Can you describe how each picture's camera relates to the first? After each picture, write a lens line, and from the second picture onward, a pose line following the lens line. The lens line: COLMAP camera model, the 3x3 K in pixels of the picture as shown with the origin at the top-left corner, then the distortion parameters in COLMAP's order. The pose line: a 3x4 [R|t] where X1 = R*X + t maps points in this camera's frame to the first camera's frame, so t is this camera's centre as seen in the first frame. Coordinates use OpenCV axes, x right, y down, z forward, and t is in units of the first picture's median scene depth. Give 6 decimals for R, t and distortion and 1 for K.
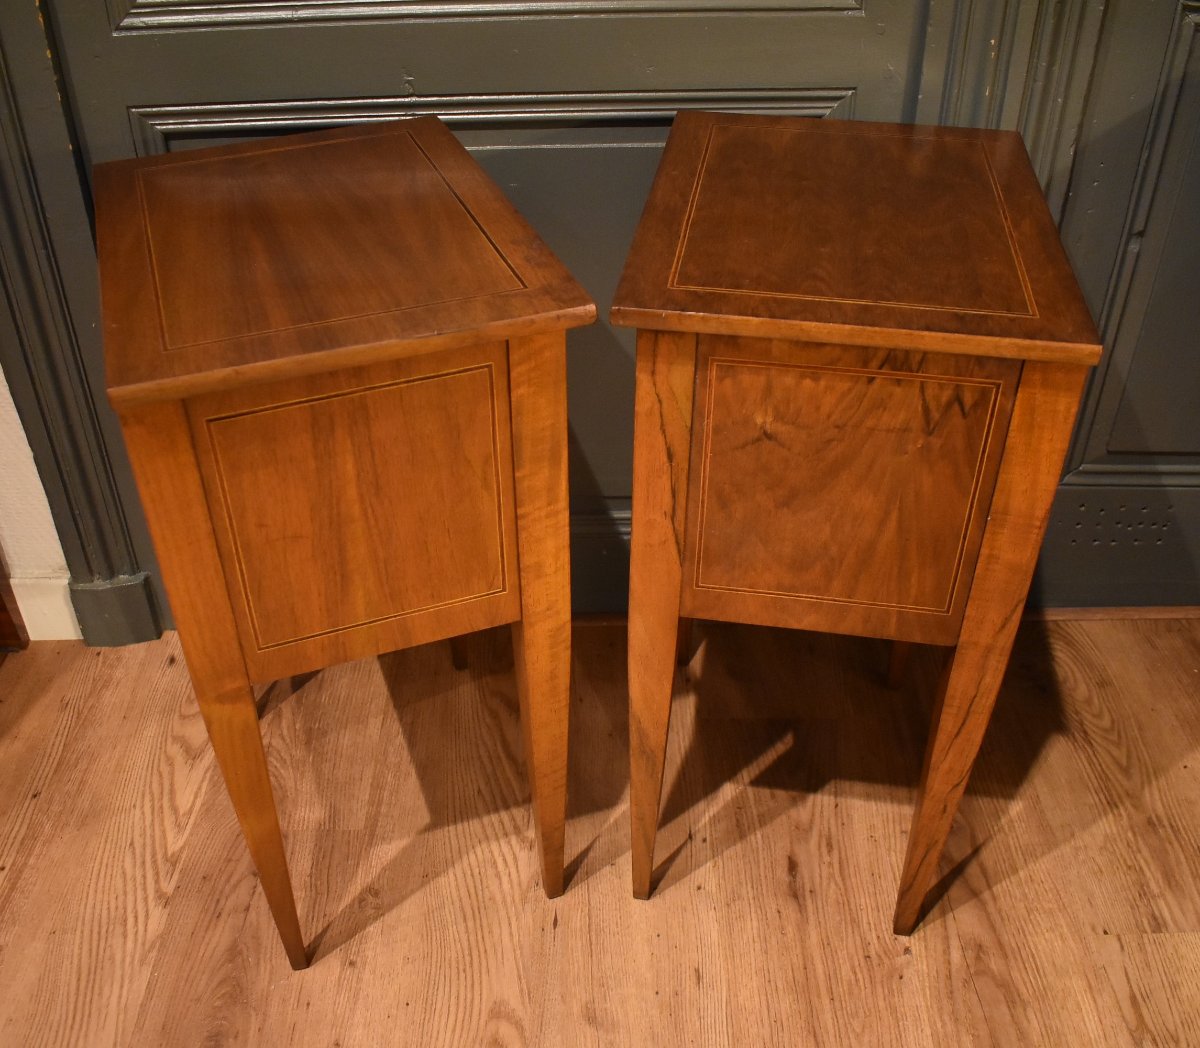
lens RADIAL K [[1210.9, 0, 555.8], [0, 1210.9, 523.9], [0, 0, 1]] dist [-0.095518, 0.006239]
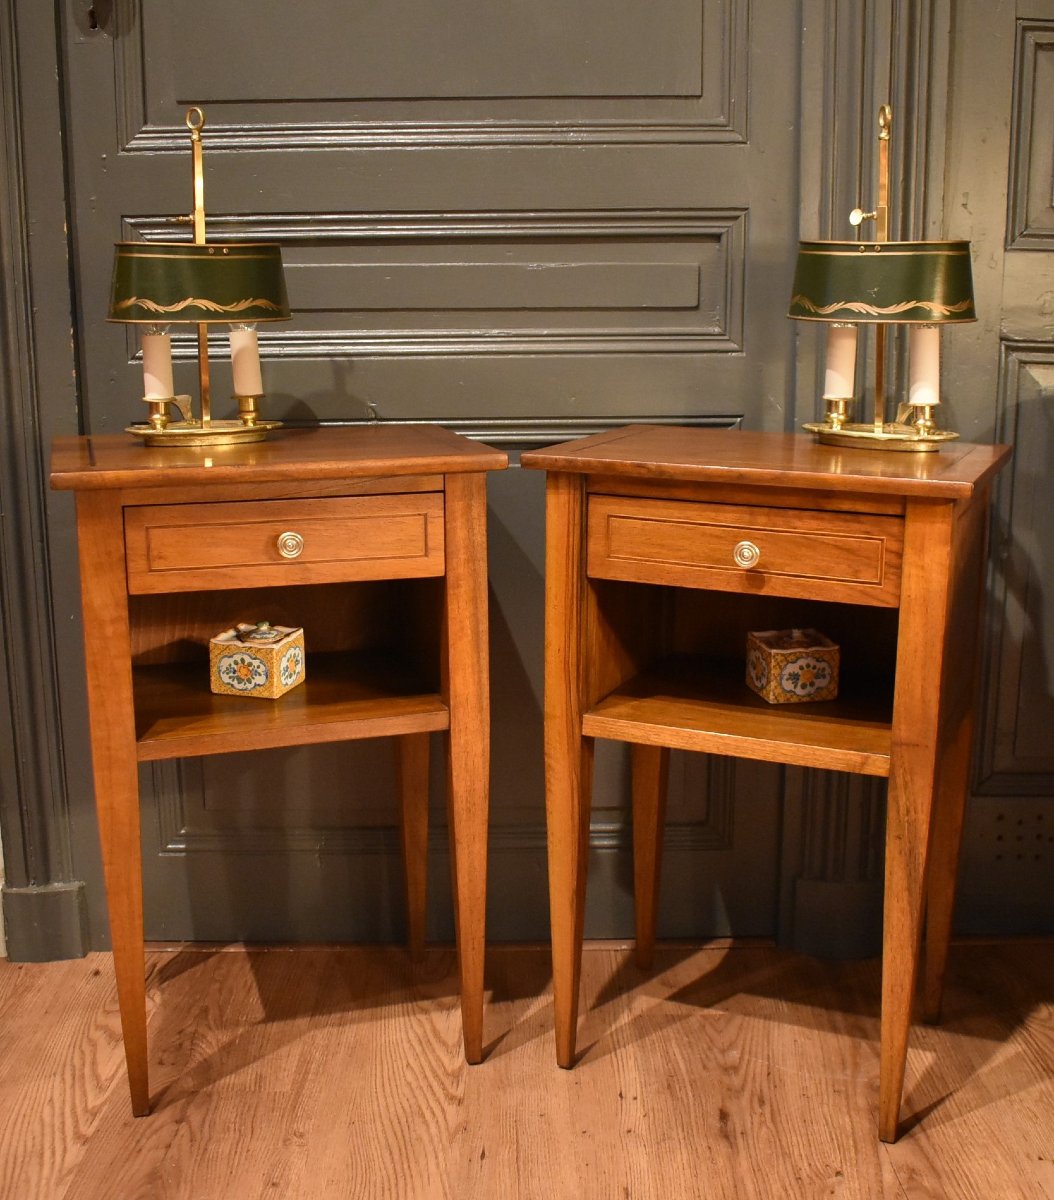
lens RADIAL K [[1478.4, 0, 539.2], [0, 1478.4, 596.1], [0, 0, 1]] dist [-0.099713, 0.015407]
pose [[0.999661, 0.011258, 0.023455, 0.012483], [-0.000932, 0.916445, -0.400158, 0.385083], [-0.026000, 0.400001, 0.916146, -0.279402]]
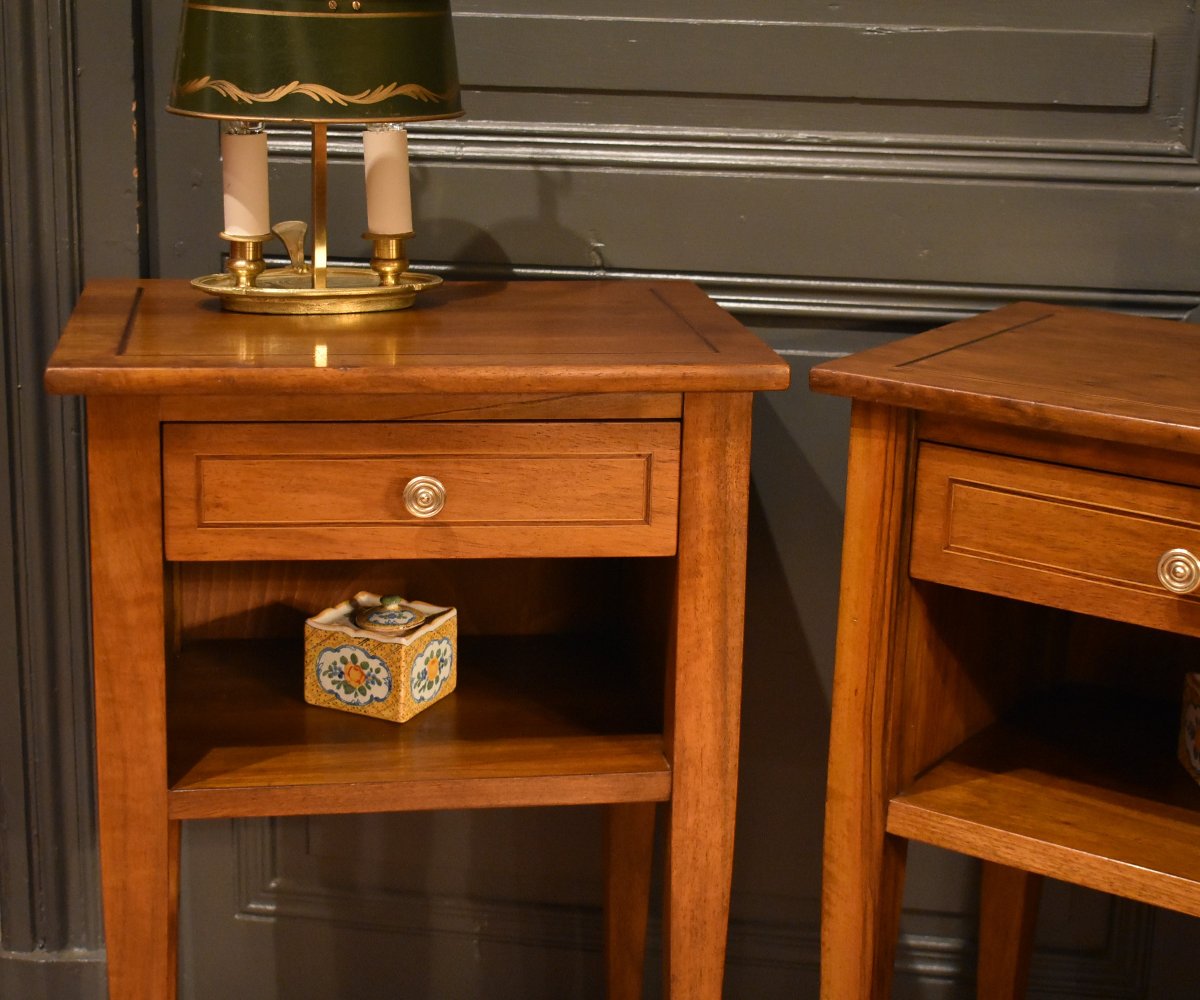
lens RADIAL K [[2202.4, 0, 549.9], [0, 2202.4, 498.3], [0, 0, 1]] dist [-0.028586, 0.010681]
pose [[0.985811, 0.078065, -0.148598, 0.062786], [-0.126805, 0.926395, -0.354559, 0.257824], [0.109982, 0.368371, 0.923150, -0.210806]]
